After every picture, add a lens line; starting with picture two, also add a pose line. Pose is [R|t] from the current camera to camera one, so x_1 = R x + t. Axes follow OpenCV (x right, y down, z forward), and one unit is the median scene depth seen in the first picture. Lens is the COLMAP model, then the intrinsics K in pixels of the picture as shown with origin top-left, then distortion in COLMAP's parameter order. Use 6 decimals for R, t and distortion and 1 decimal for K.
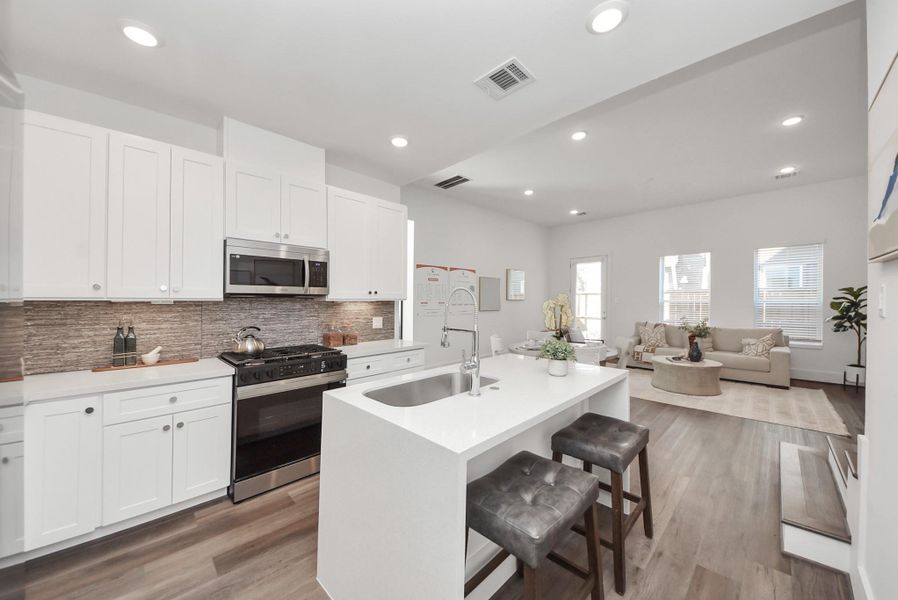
lens RADIAL K [[322.1, 0, 453.3], [0, 322.1, 301.9], [0, 0, 1]] dist [0.019520, -0.015896]
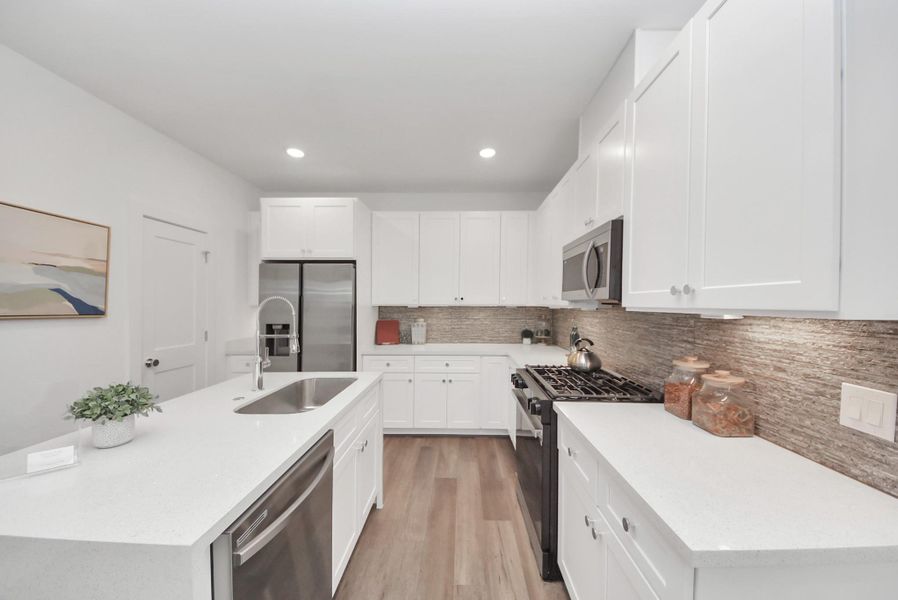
lens RADIAL K [[322.1, 0, 453.3], [0, 322.1, 301.9], [0, 0, 1]] dist [0.019520, -0.015896]
pose [[-0.730847, -0.002326, -0.682537, 0.144723], [-0.004095, 0.999991, 0.000978, -0.013811], [0.682529, 0.003510, -0.730850, 0.962026]]
